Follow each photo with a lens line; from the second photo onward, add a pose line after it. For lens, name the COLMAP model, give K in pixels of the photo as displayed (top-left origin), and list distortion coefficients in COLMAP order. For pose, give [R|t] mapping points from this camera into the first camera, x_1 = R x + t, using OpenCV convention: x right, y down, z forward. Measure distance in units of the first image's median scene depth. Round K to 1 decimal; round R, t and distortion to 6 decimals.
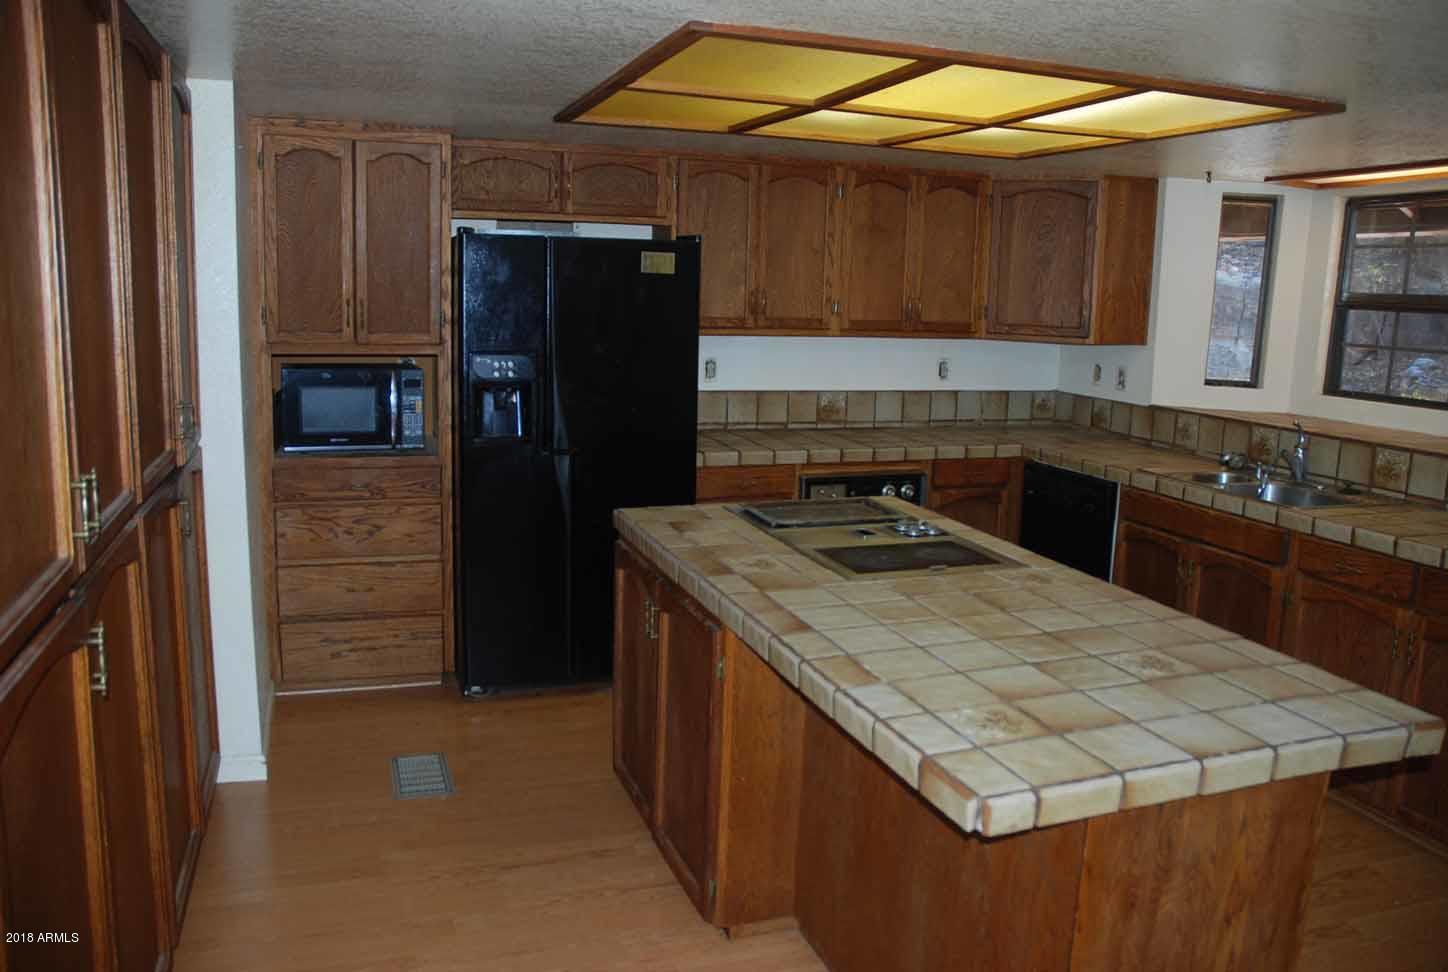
lens RADIAL K [[1135.3, 0, 729.6], [0, 1135.3, 489.2], [0, 0, 1]] dist [-0.157784, 0.130340]
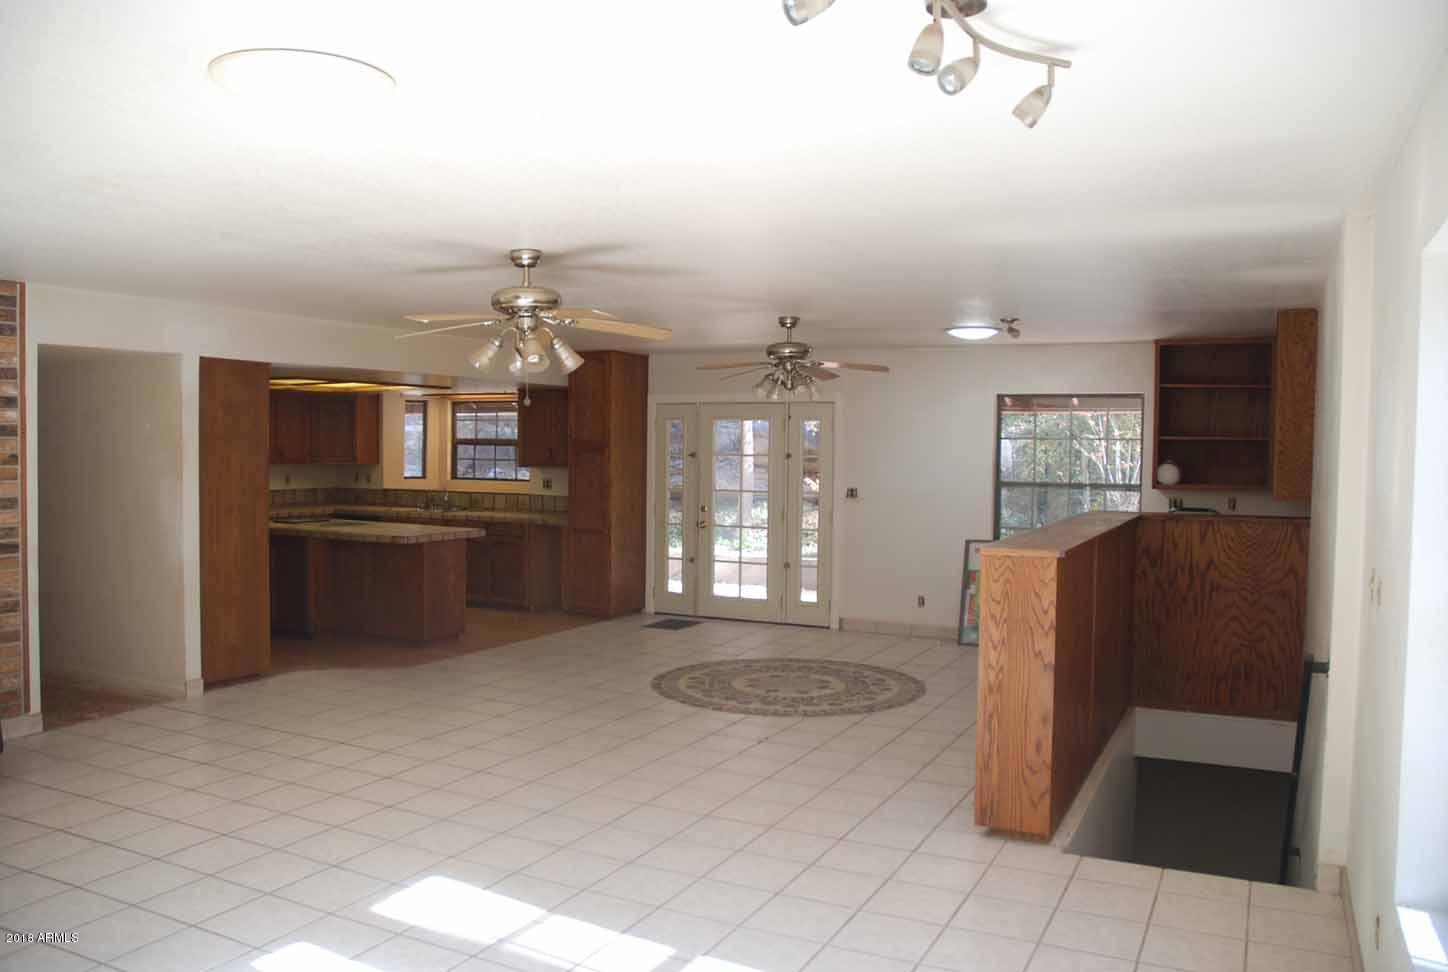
lens RADIAL K [[1135.3, 0, 722.5], [0, 1135.3, 484.5], [0, 0, 1]] dist [-0.157784, 0.130340]
pose [[0.737061, -0.051485, 0.673862, -0.913632], [0.135093, 0.988194, -0.072261, 0.244299], [-0.662187, 0.144295, 0.735315, -1.617193]]
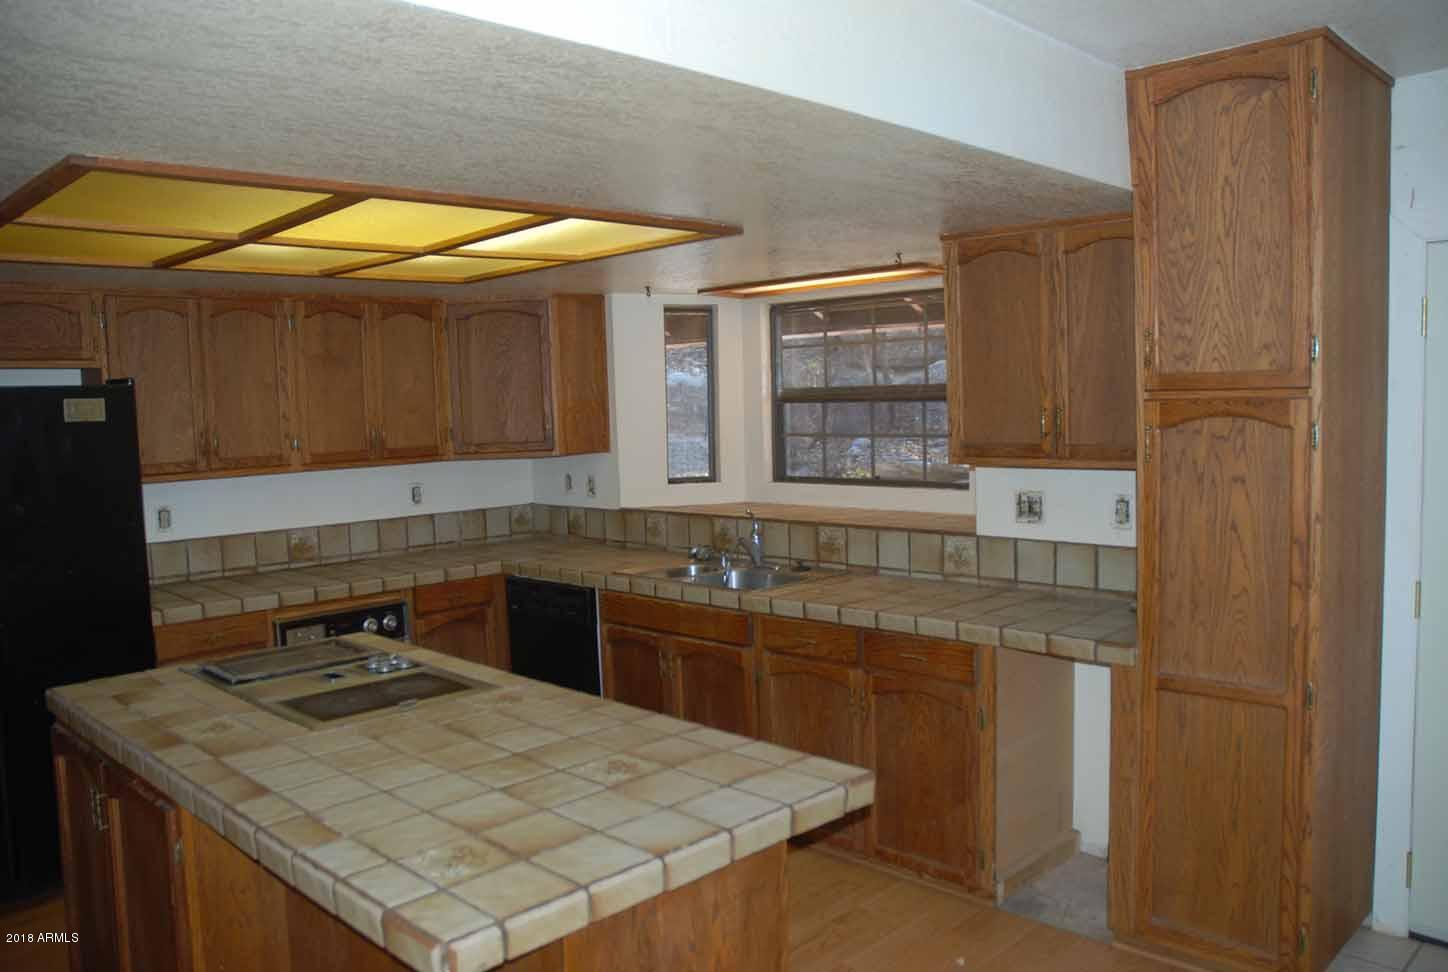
lens RADIAL K [[1135.3, 0, 730.5], [0, 1135.3, 489.2], [0, 0, 1]] dist [-0.157784, 0.130340]
pose [[0.901863, -0.090414, 0.422455, 0.031783], [0.132520, 0.988611, -0.071323, -0.005192], [-0.411195, 0.120307, 0.903573, -0.006986]]
